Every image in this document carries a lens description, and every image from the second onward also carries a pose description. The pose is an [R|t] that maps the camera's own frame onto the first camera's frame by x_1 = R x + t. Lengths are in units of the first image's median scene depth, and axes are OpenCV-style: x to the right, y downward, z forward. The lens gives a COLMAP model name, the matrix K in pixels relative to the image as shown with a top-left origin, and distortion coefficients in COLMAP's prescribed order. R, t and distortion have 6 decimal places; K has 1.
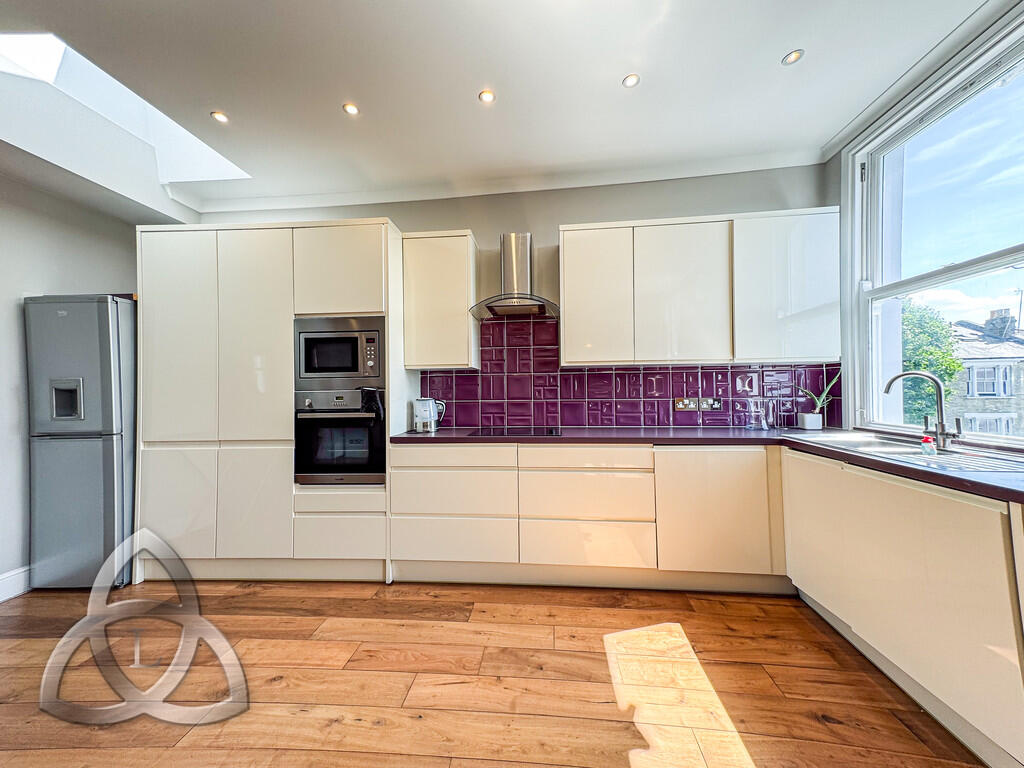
lens RADIAL K [[394.0, 0, 512.0], [0, 394.0, 384.0], [0, 0, 1]] dist [0.064010, 0.000234]
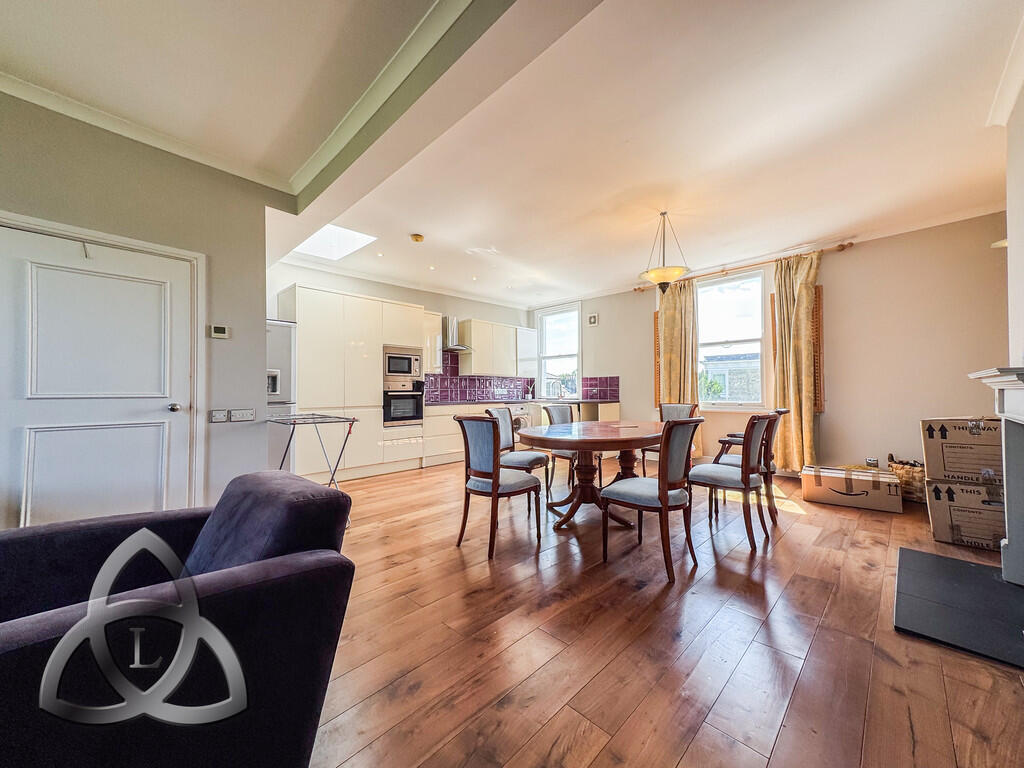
lens RADIAL K [[394.0, 0, 512.0], [0, 394.0, 384.0], [0, 0, 1]] dist [0.064010, 0.000234]
pose [[0.630315, 0.024315, 0.775959, -1.657701], [-0.015476, 0.999704, -0.018755, 0.056616], [-0.776185, -0.000187, 0.630505, -0.773245]]
